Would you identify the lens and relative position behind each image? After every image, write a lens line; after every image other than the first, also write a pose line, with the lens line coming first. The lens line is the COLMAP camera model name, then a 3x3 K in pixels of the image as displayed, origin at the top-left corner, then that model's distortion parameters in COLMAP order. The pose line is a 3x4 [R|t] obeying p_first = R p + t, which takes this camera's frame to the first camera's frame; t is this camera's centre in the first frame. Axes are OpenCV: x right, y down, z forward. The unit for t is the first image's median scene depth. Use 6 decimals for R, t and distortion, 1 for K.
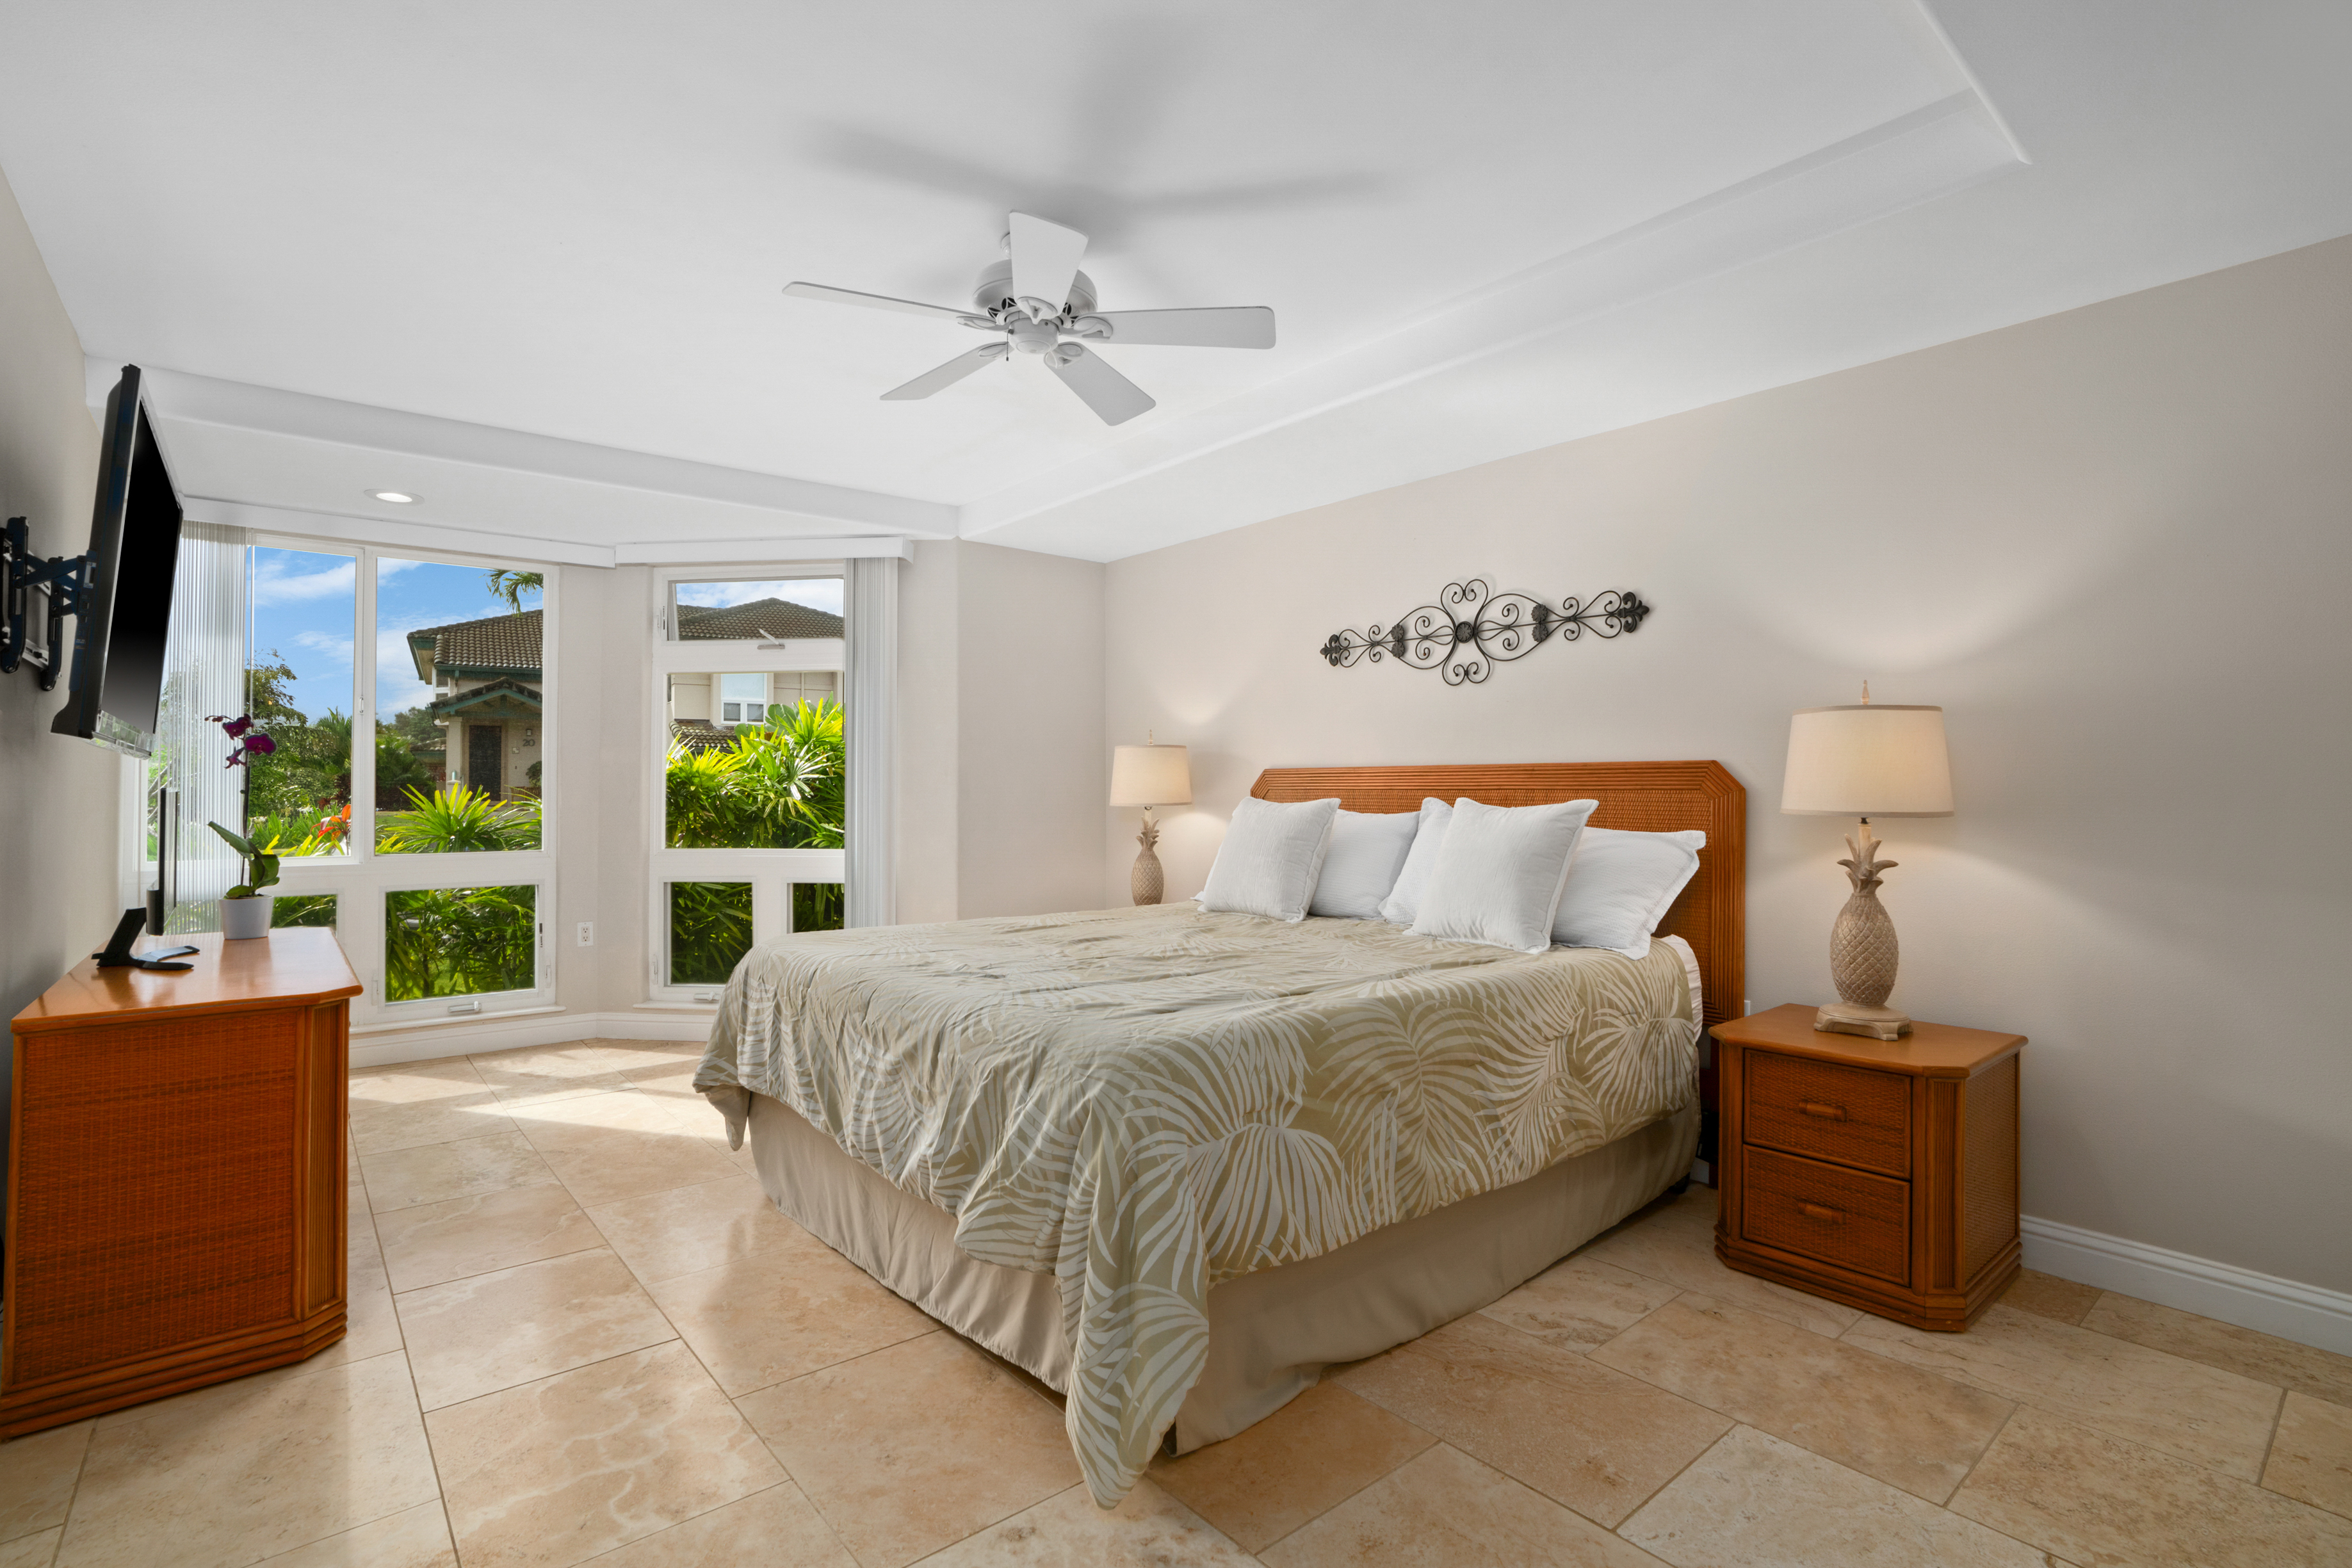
lens RADIAL K [[1088.6, 0, 1176.0], [0, 1088.6, 784.0], [0, 0, 1]] dist [-0.051634, 0.019642]
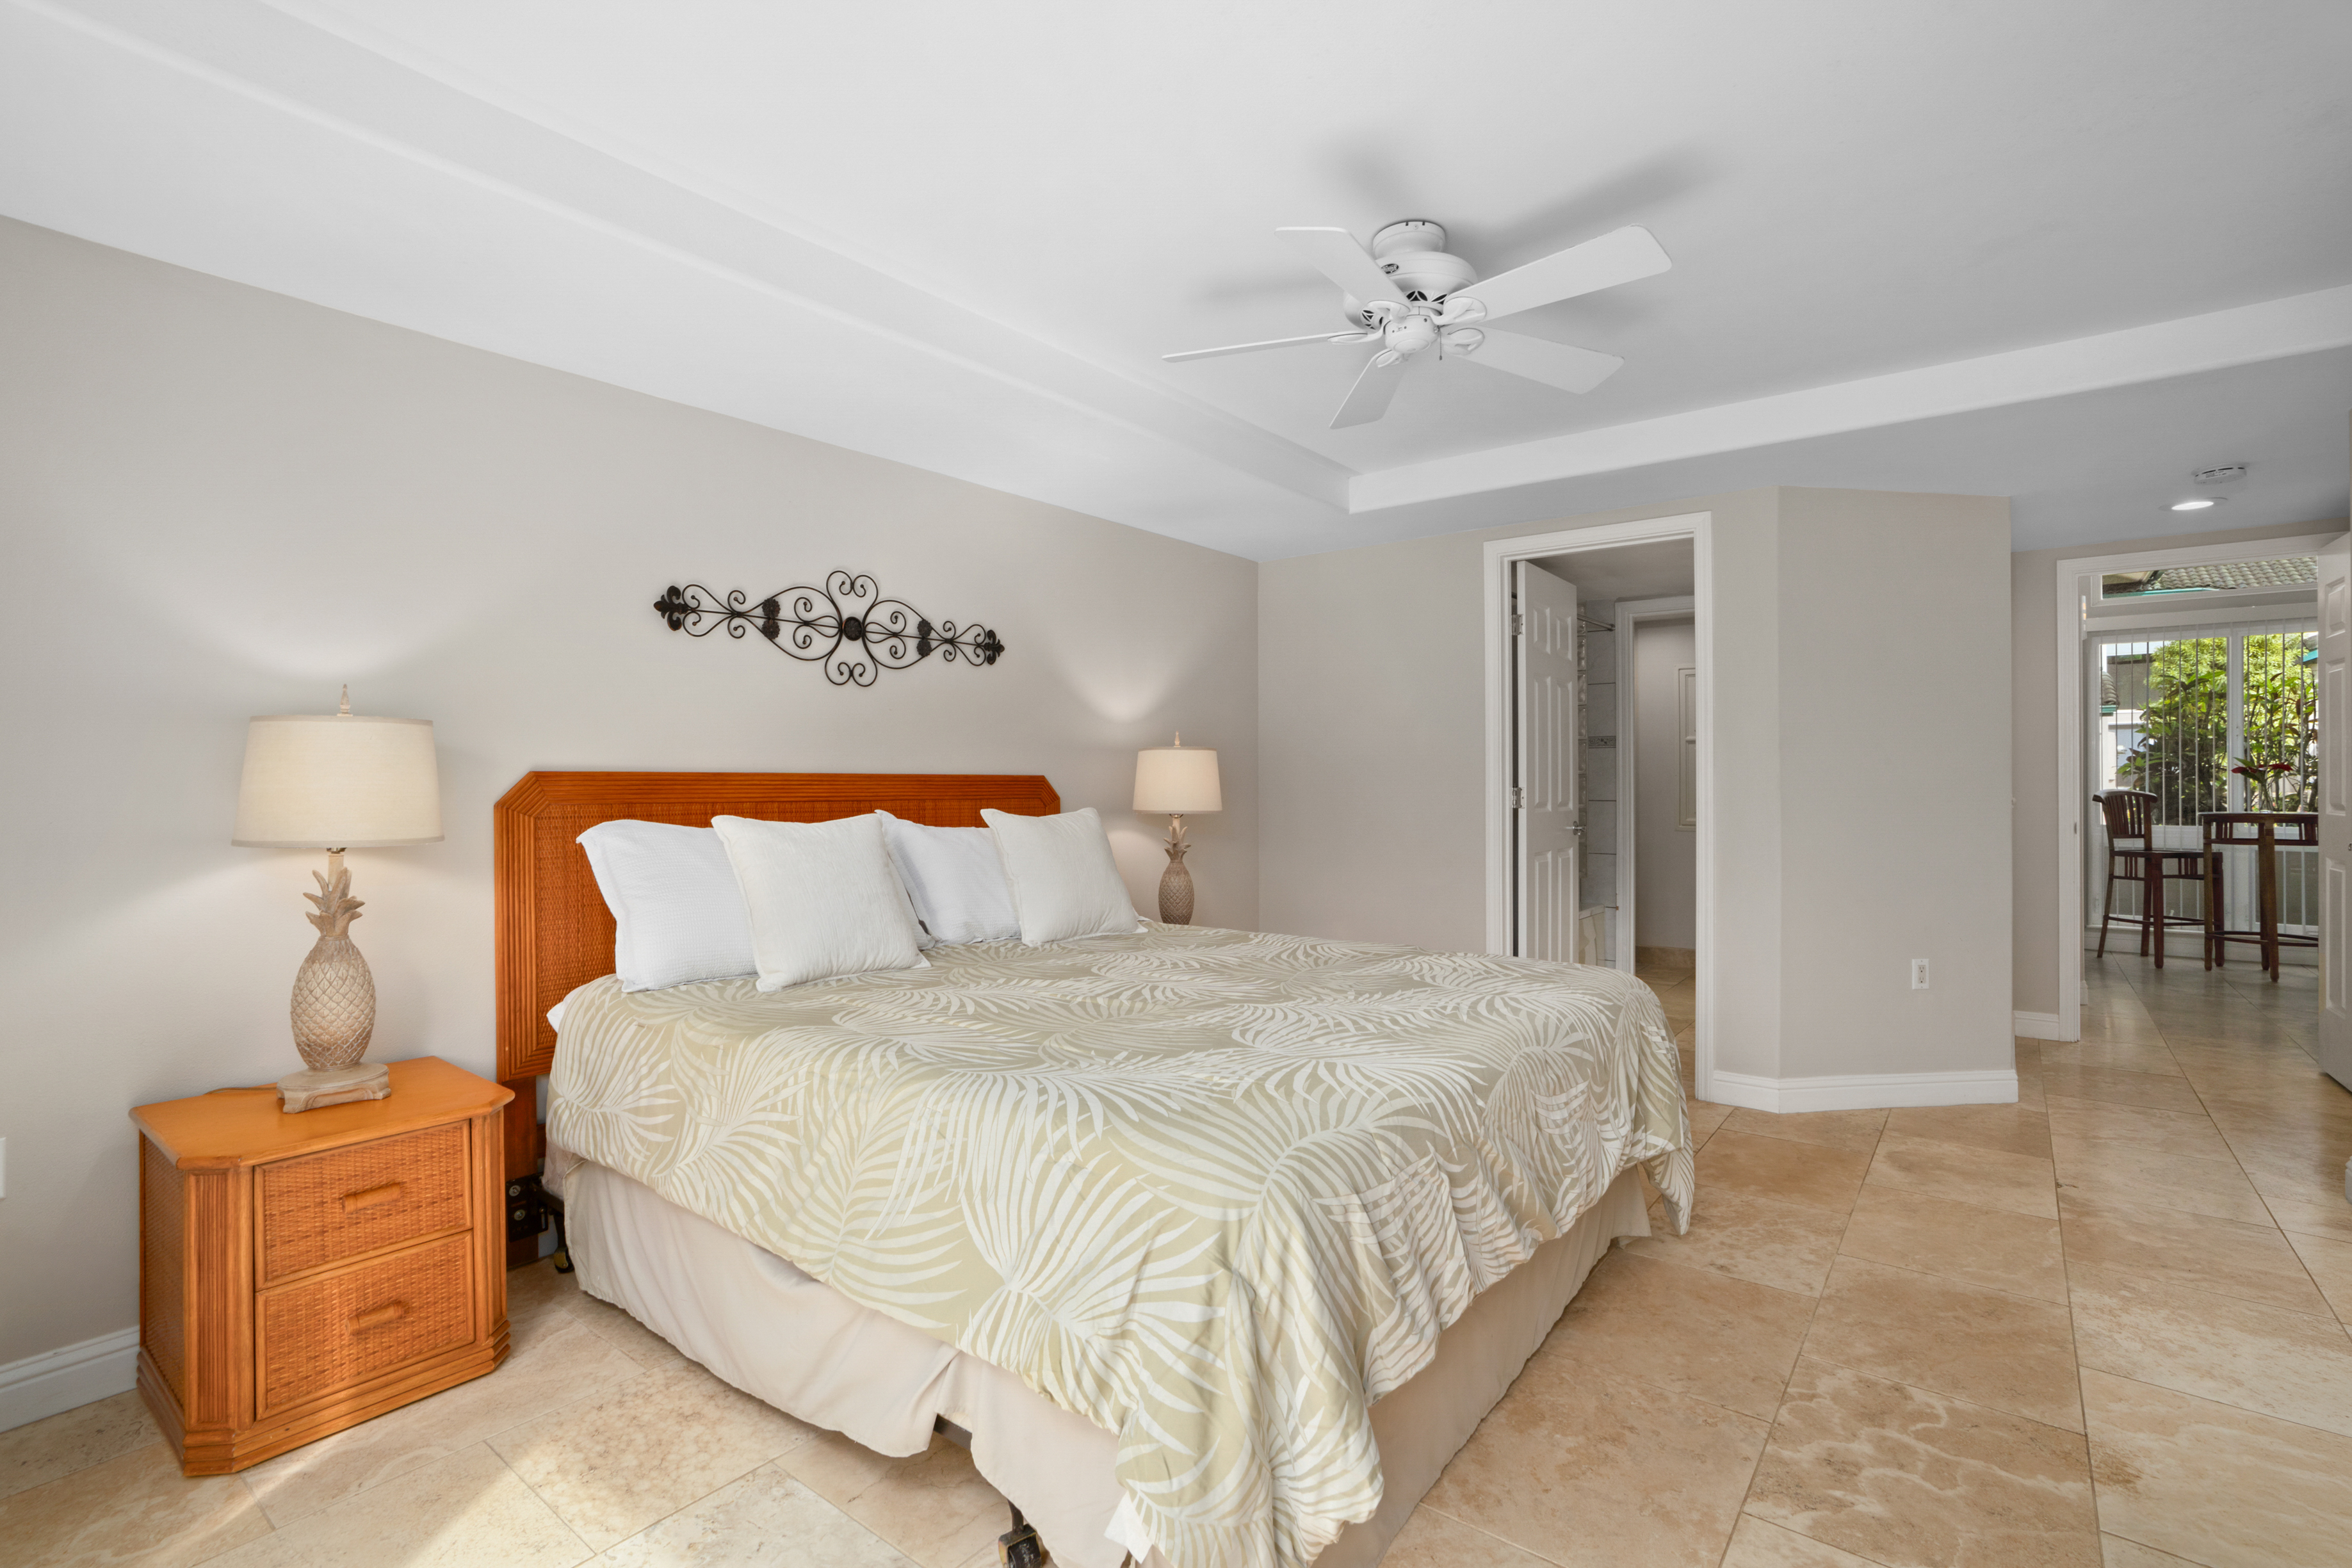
lens RADIAL K [[1088.6, 0, 1176.0], [0, 1088.6, 784.0], [0, 0, 1]] dist [-0.051634, 0.019642]
pose [[-0.188687, 0.023696, 0.981751, -0.678331], [0.020014, 0.999594, -0.020280, 0.014350], [-0.981833, 0.015822, -0.189084, 0.912258]]
